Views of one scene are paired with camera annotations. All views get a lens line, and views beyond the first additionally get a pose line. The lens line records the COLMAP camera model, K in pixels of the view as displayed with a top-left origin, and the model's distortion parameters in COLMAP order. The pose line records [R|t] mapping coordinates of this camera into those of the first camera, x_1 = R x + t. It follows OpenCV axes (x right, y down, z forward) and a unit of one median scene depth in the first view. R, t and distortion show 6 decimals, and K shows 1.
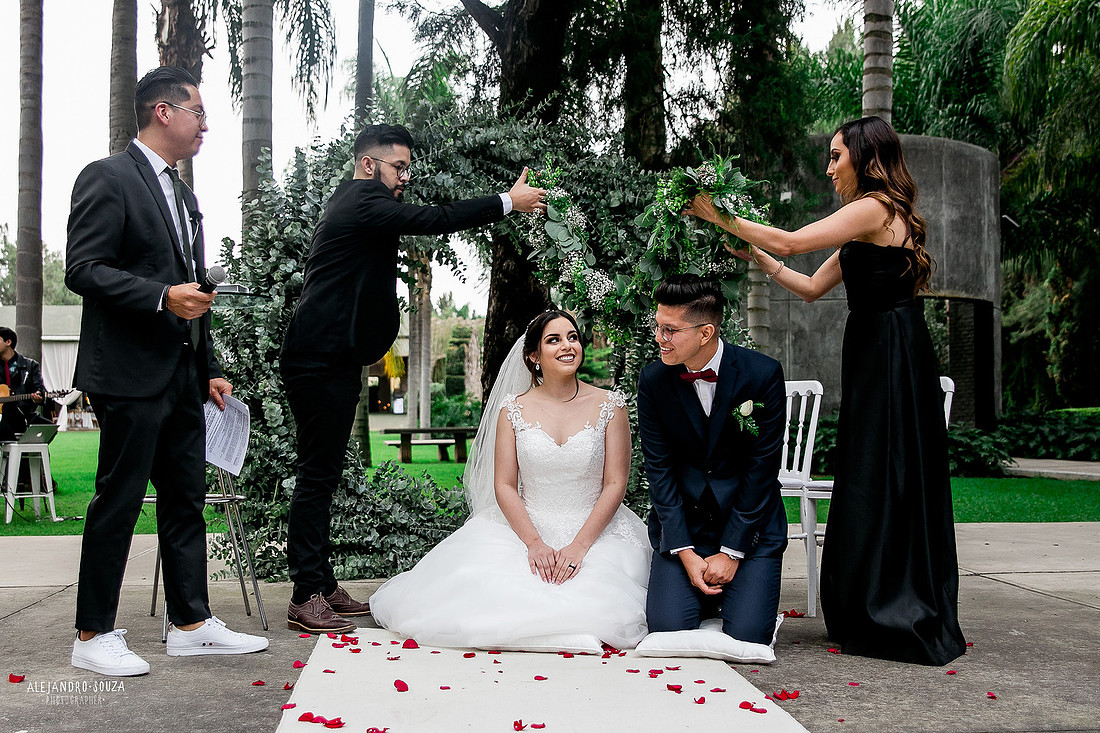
lens RADIAL K [[1192.4, 0, 512.4], [0, 1192.4, 403.7], [0, 0, 1]] dist [-0.021238, 0.000000]
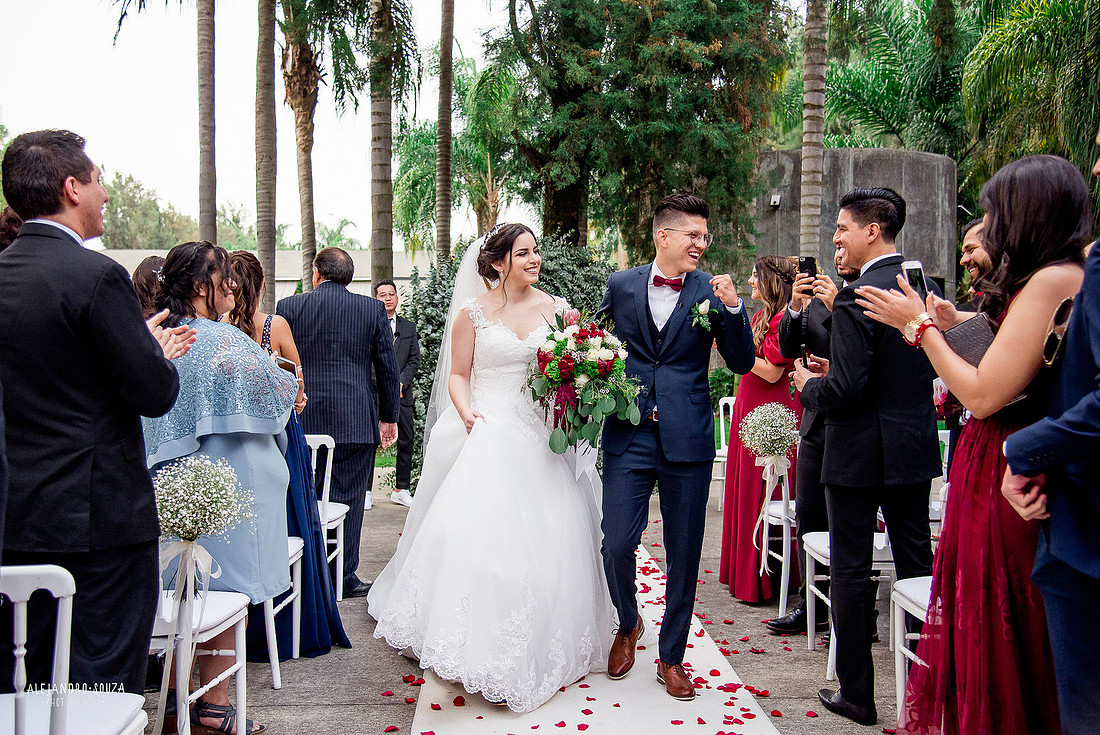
lens RADIAL K [[1094.5, 0, 549.7], [0, 1094.5, 364.8], [0, 0, 1]] dist [0.004343, 0.000000]
pose [[0.999843, 0.005039, -0.017001, 0.024379], [-0.004543, 0.999566, 0.029094, -0.084121], [0.017141, -0.029012, 0.999432, -0.543550]]
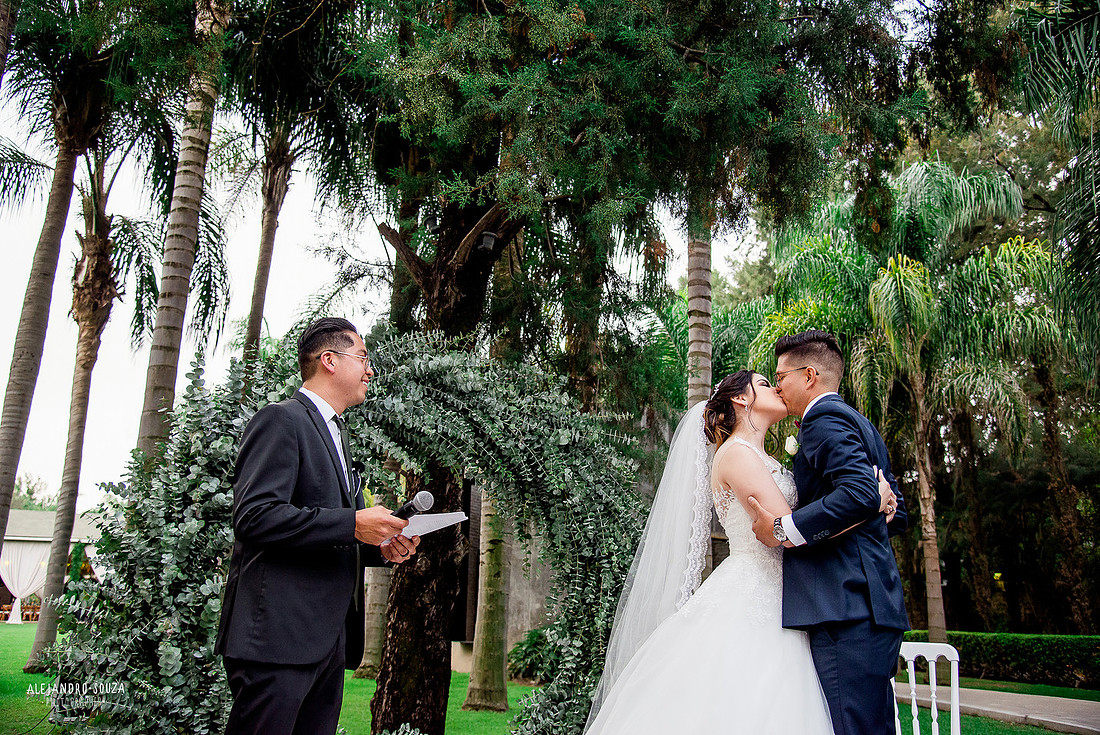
lens RADIAL K [[925.7, 0, 551.1], [0, 925.7, 363.8], [0, 0, 1]] dist [-0.030845, 0.052536]
pose [[0.974834, 0.086032, 0.205660, -0.068522], [-0.030037, 0.964811, -0.261224, -0.023683], [-0.220897, 0.248472, 0.943115, 0.209696]]
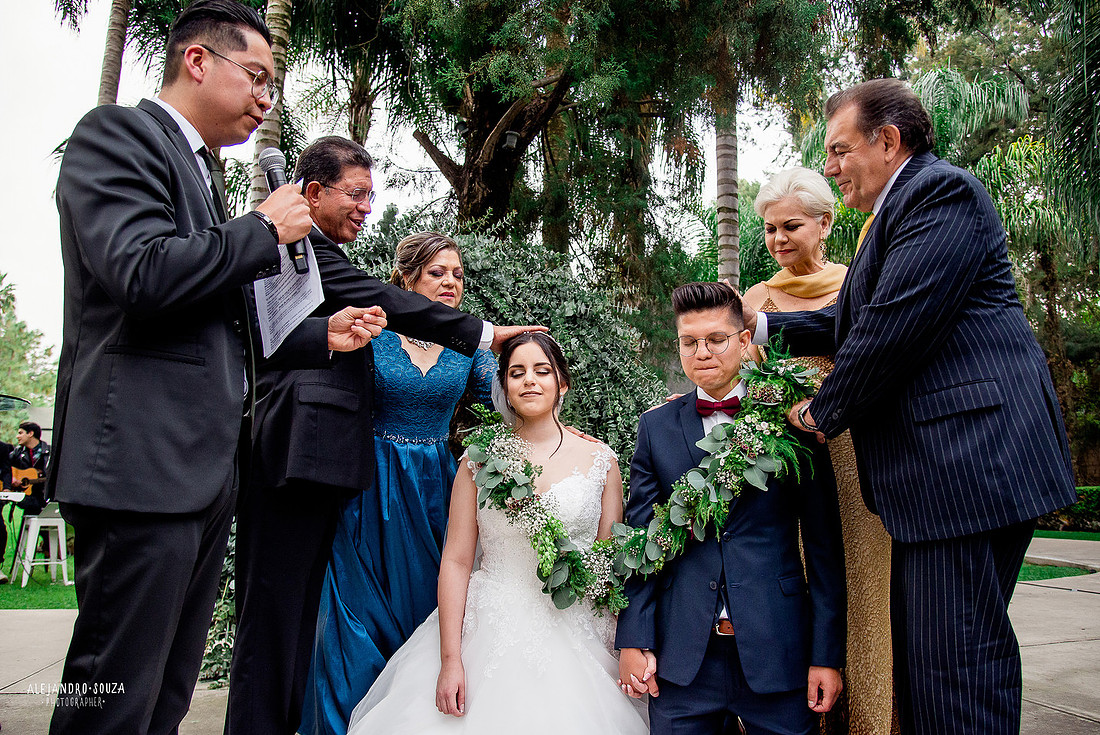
lens RADIAL K [[799.3, 0, 552.9], [0, 799.3, 387.6], [0, 0, 1]] dist [-0.103617, 0.040608]
pose [[0.990814, 0.025573, 0.132793, -0.016631], [-0.009379, 0.992587, -0.121172, -0.012490], [-0.134908, 0.118813, 0.983709, 0.244460]]
